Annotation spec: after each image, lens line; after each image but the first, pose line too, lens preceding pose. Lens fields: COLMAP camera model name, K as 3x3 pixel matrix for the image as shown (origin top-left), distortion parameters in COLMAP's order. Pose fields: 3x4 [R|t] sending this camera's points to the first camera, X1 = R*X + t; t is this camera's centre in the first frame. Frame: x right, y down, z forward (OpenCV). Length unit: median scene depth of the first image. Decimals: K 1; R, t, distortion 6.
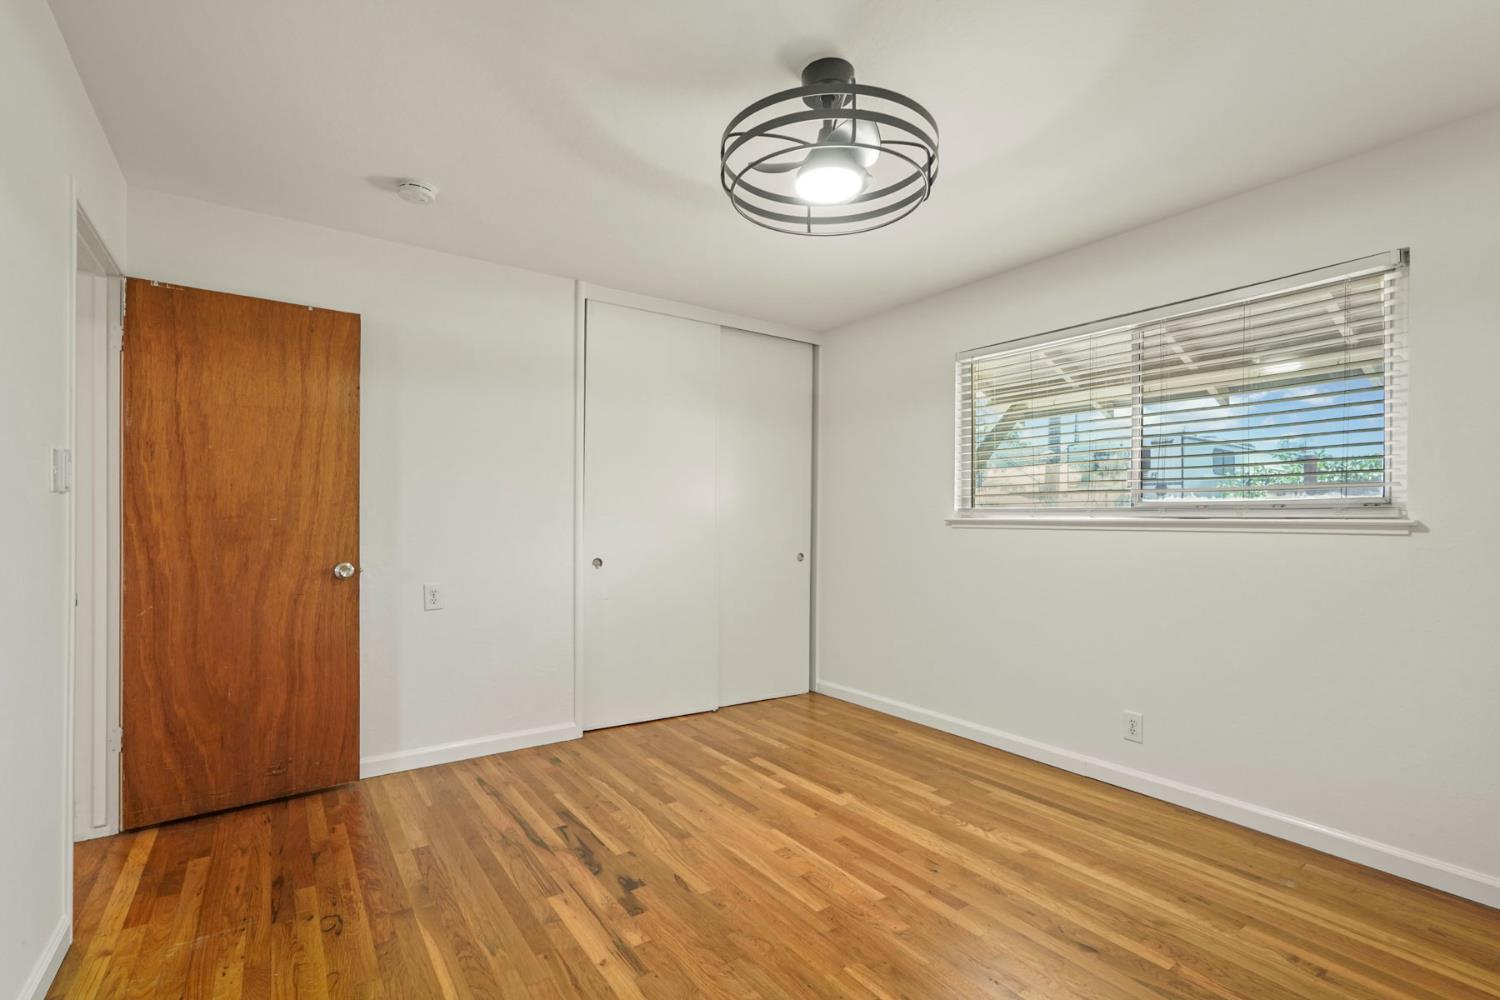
lens RADIAL K [[674.6, 0, 752.3], [0, 674.6, 518.8], [0, 0, 1]] dist [-0.014983, 0.009491]
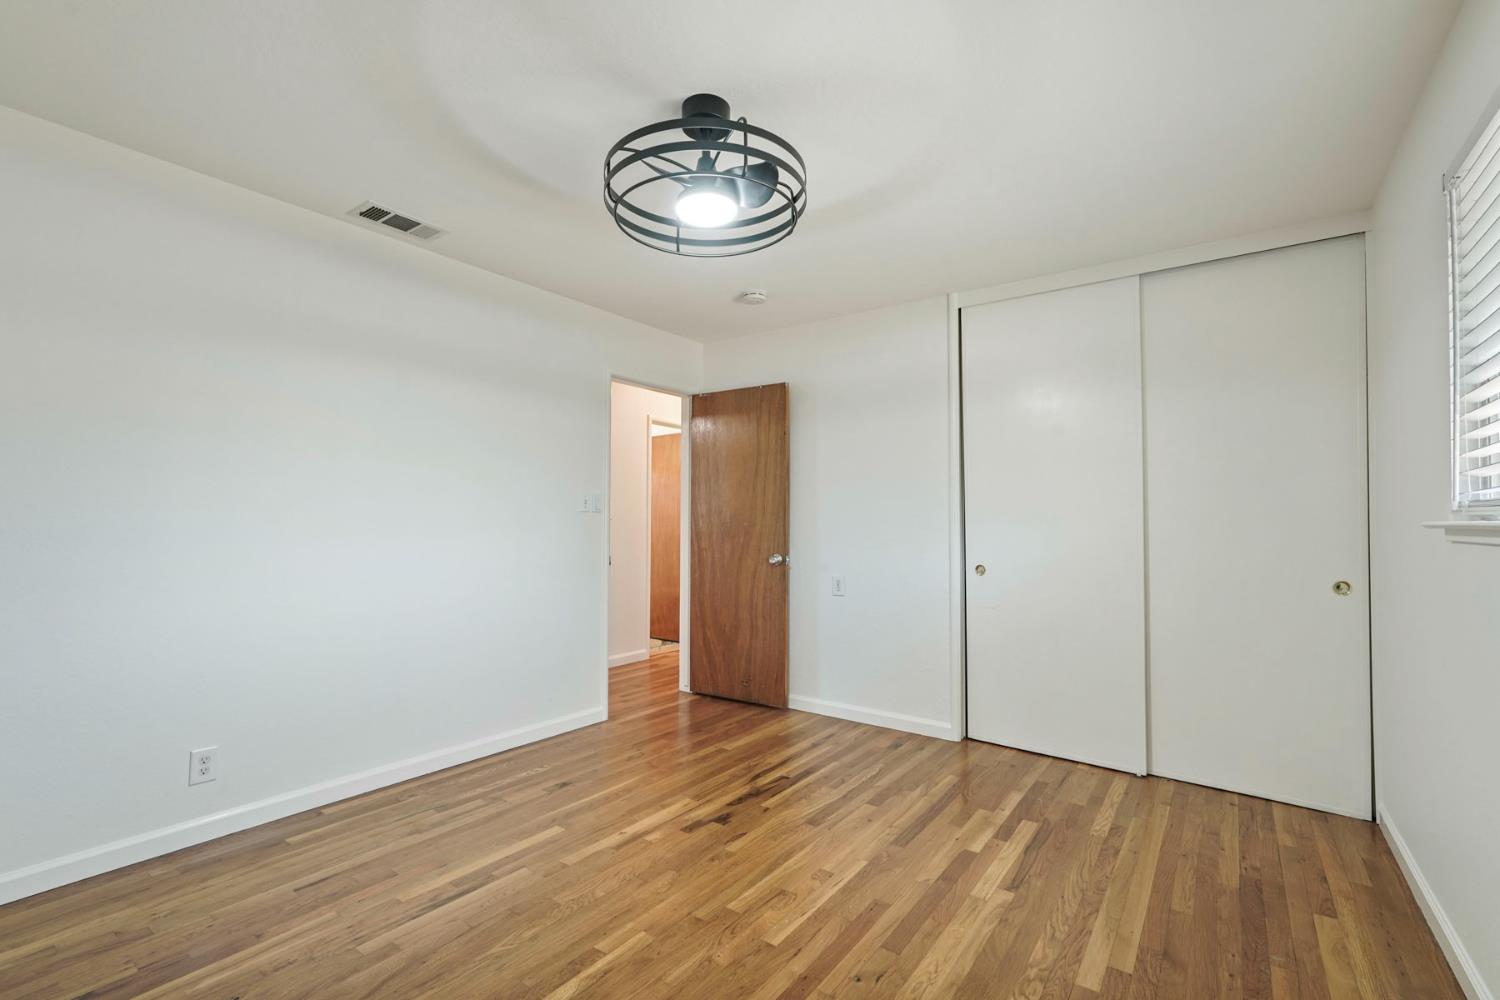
lens RADIAL K [[659.3, 0, 750.0], [0, 659.3, 500.0], [0, 0, 1]] dist [-0.016800, 0.009154]
pose [[0.317027, -0.036522, -0.947713, 0.777945], [-0.002046, 0.999230, -0.039192, 0.004701], [0.948414, 0.014364, 0.316708, 0.514653]]
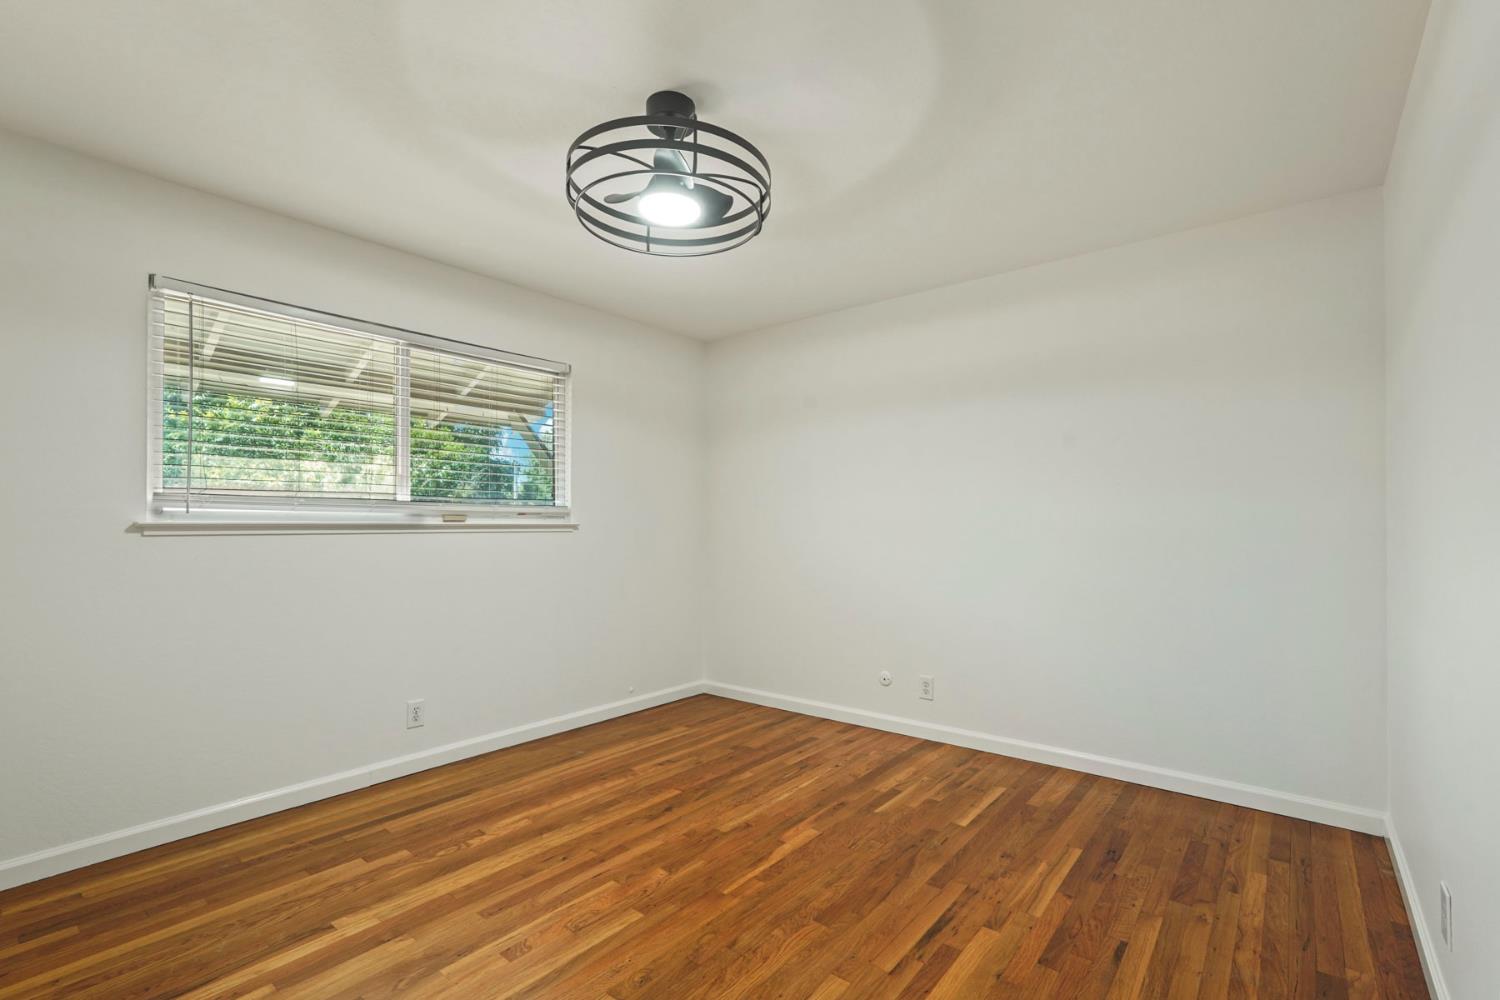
lens RADIAL K [[674.6, 0, 752.3], [0, 674.6, 518.8], [0, 0, 1]] dist [-0.014983, 0.009491]
pose [[-0.260632, 0.003763, 0.965431, -0.661597], [0.000791, 0.999993, -0.003684, -0.001340], [-0.965438, -0.000197, -0.260633, 0.800111]]
